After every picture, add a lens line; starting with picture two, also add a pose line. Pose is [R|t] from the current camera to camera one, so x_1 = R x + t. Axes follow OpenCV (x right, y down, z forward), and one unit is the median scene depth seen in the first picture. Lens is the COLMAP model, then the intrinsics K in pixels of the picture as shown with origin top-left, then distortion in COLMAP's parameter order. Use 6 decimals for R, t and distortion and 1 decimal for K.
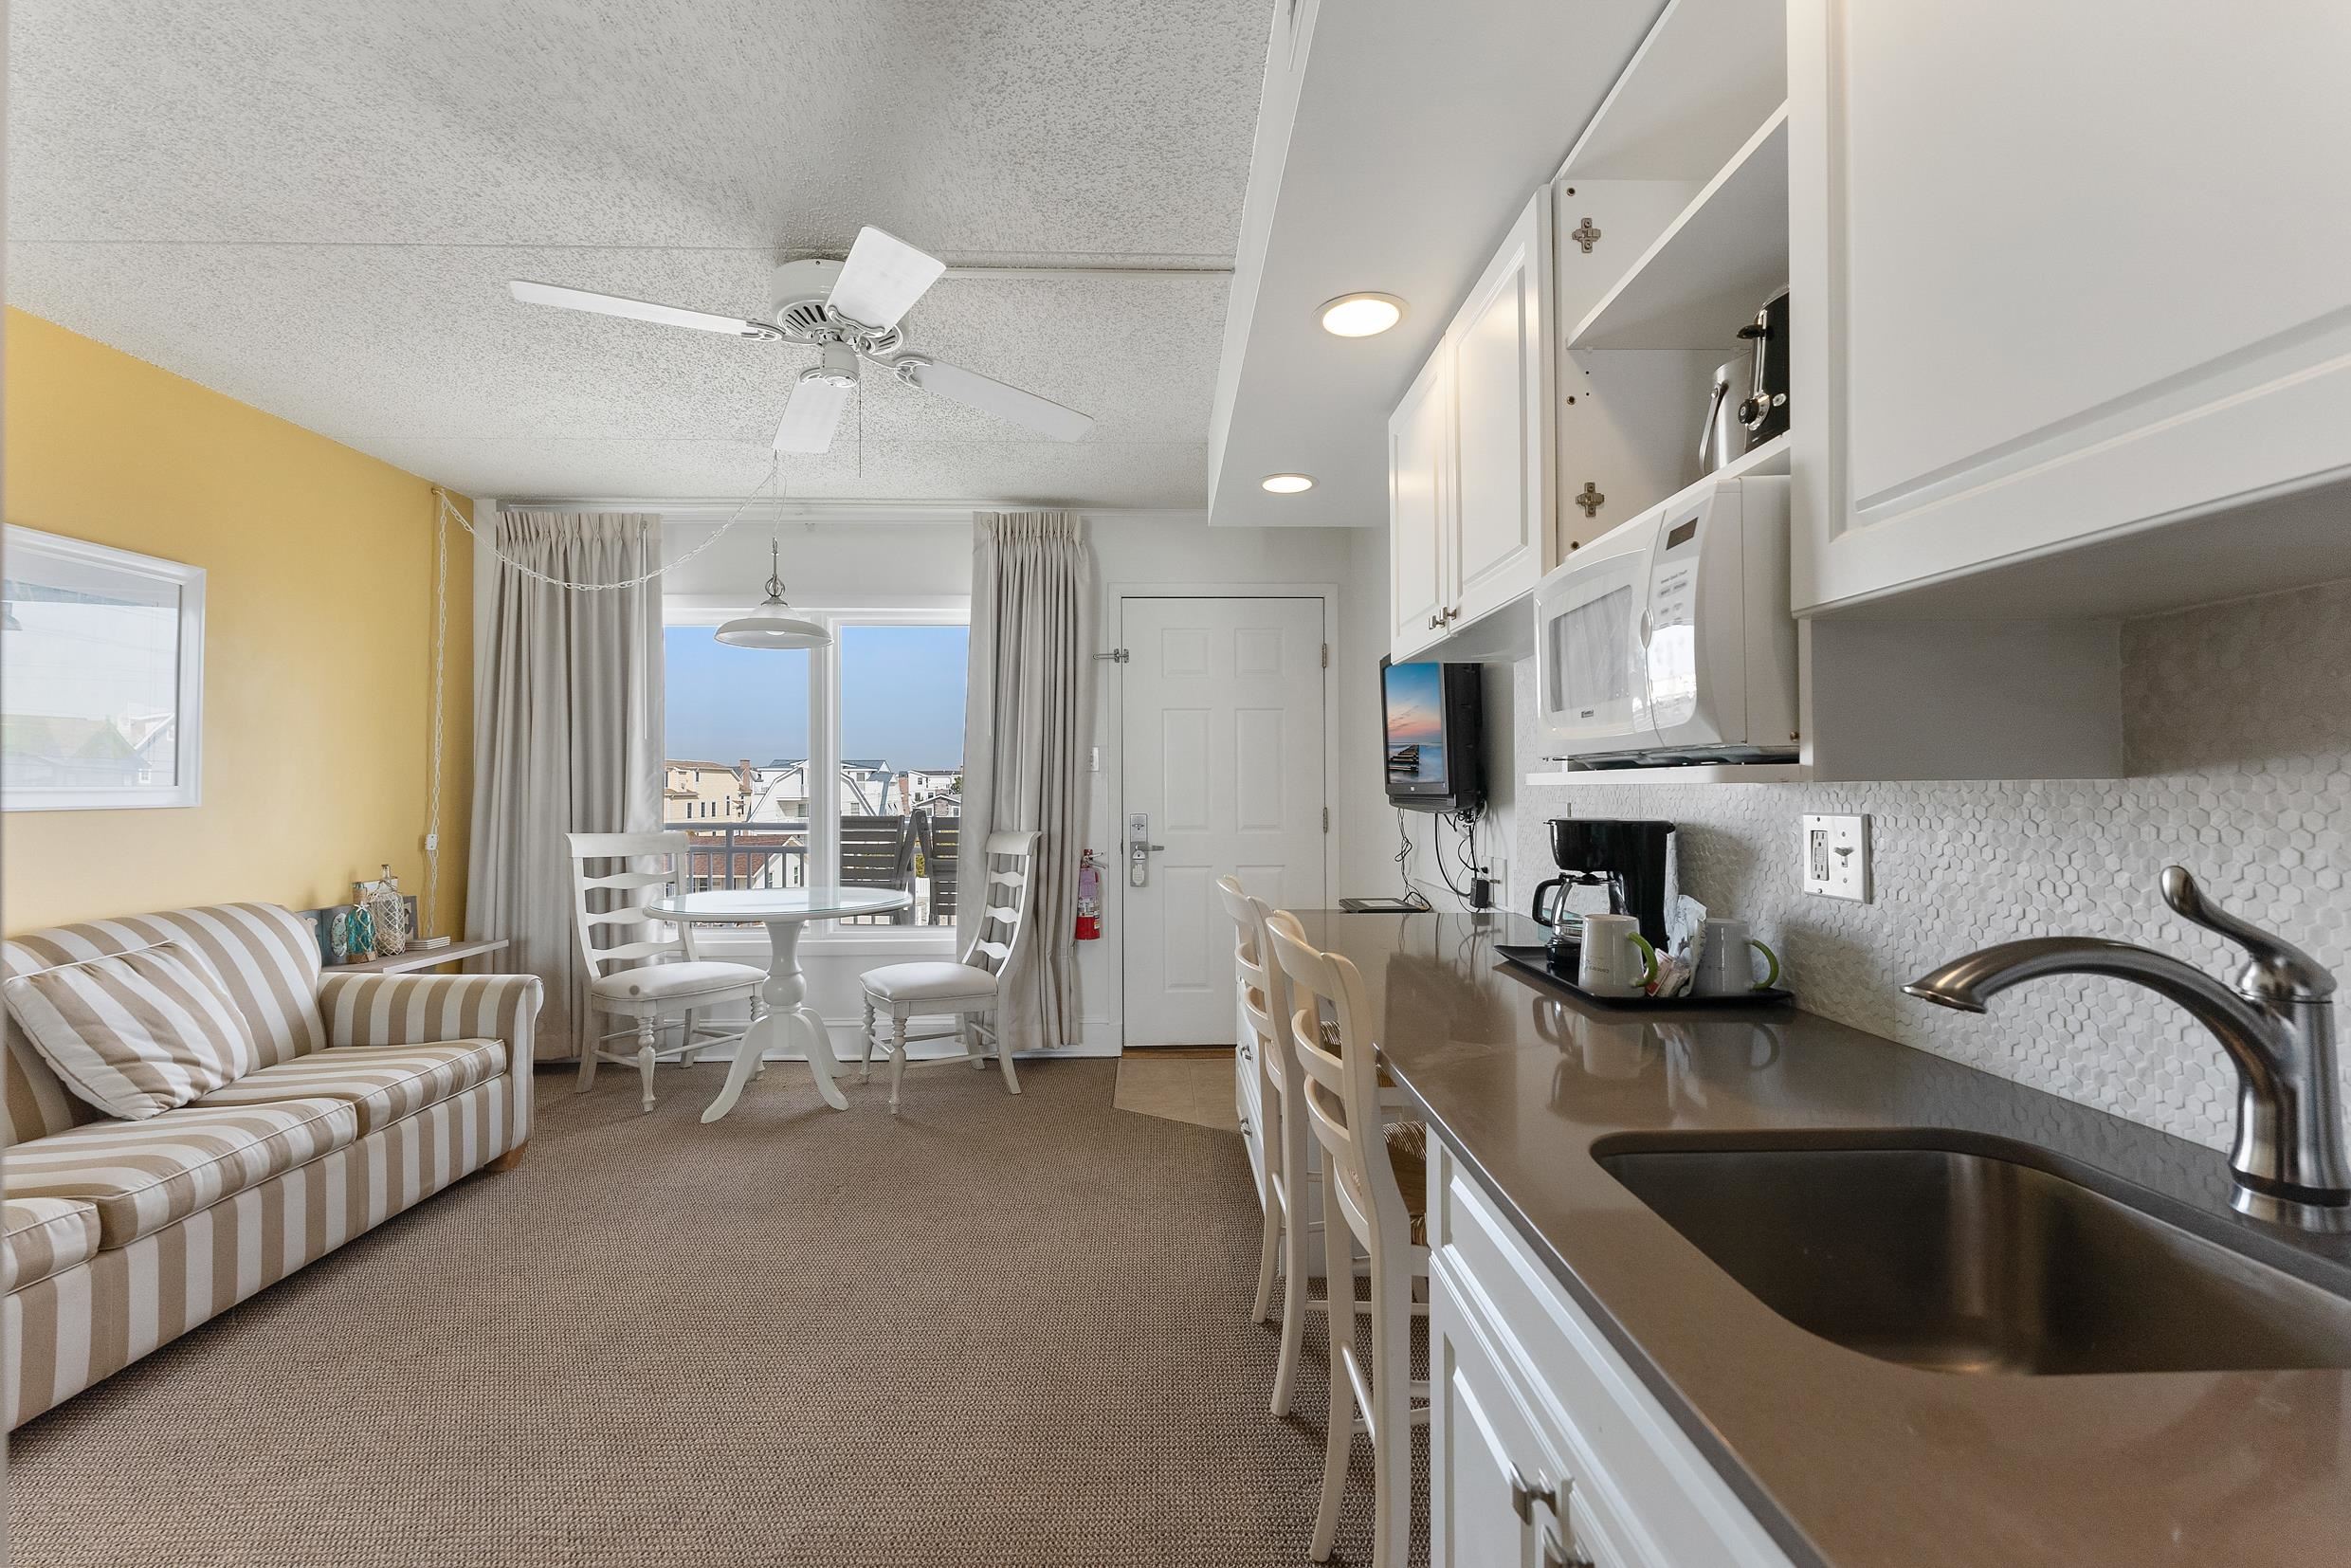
lens RADIAL K [[944.4, 0, 1184.9], [0, 944.4, 776.0], [0, 0, 1]] dist [0.004120, 0.000401]
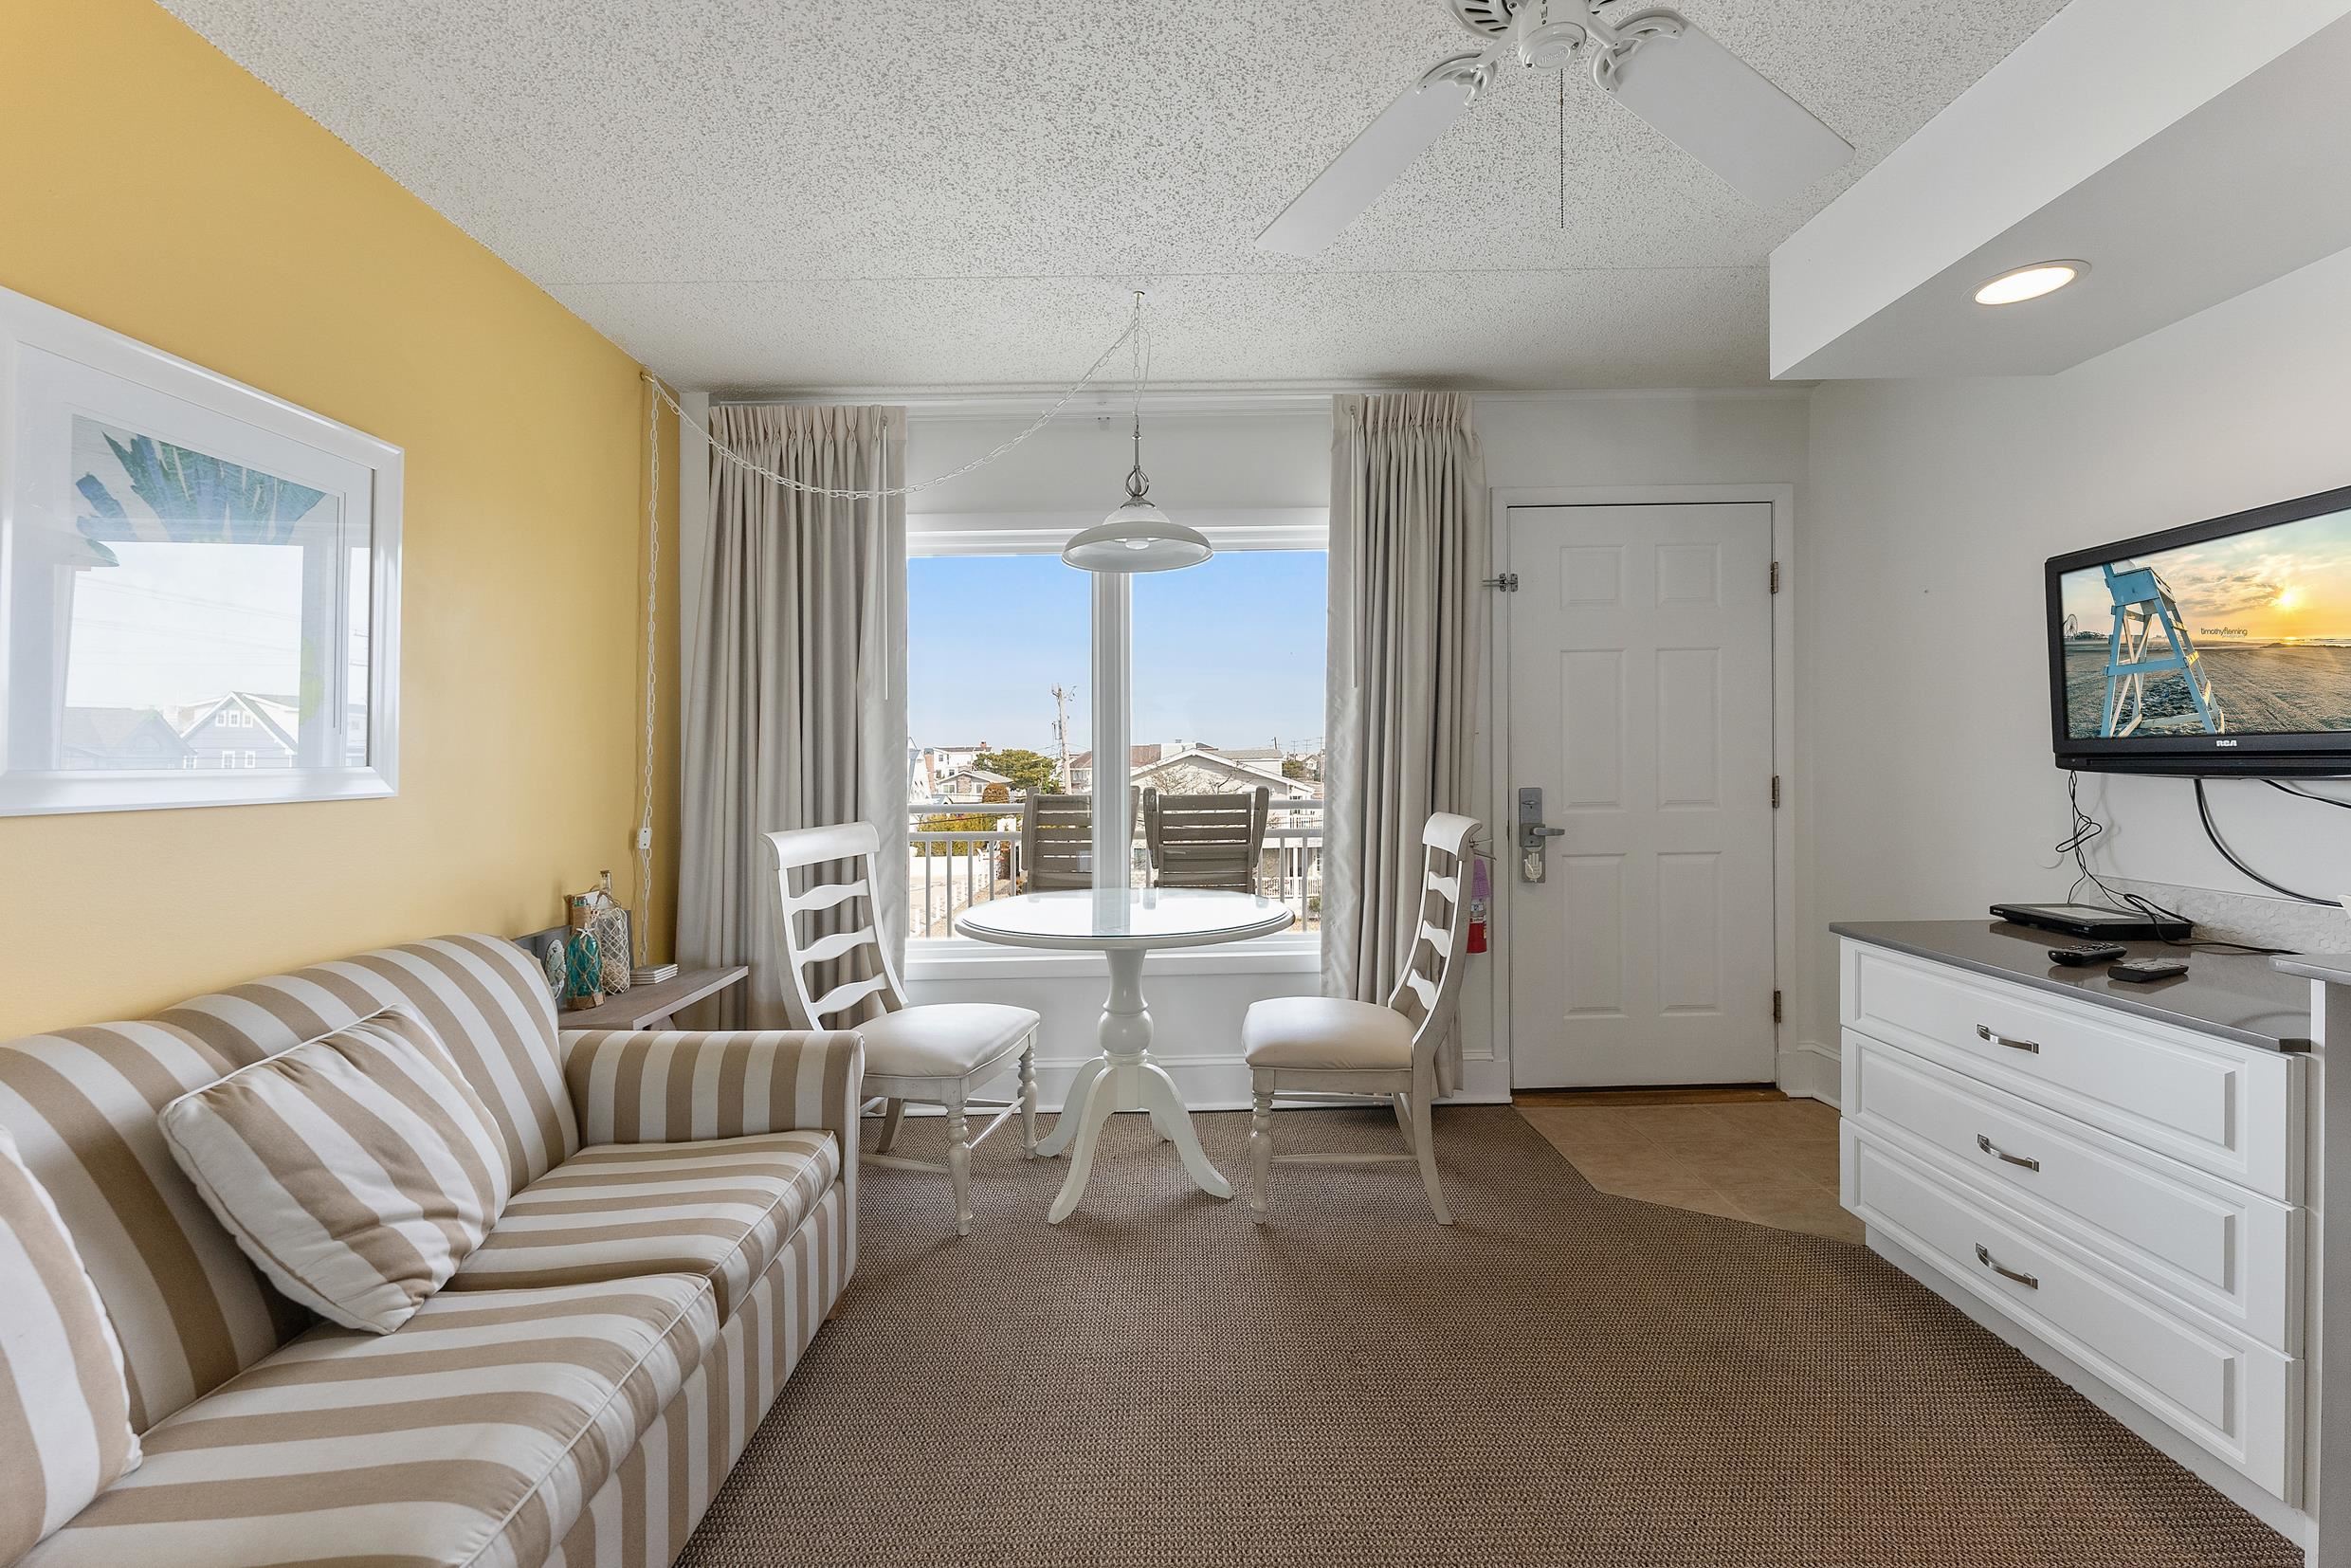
lens RADIAL K [[944.4, 0, 1189.4], [0, 944.4, 750.2], [0, 0, 1]] dist [0.004120, 0.000401]
pose [[0.999760, -0.015349, -0.015649, -0.315521], [0.015364, 0.999882, 0.000808, 0.004434], [0.015634, -0.001048, 0.999877, 0.225768]]
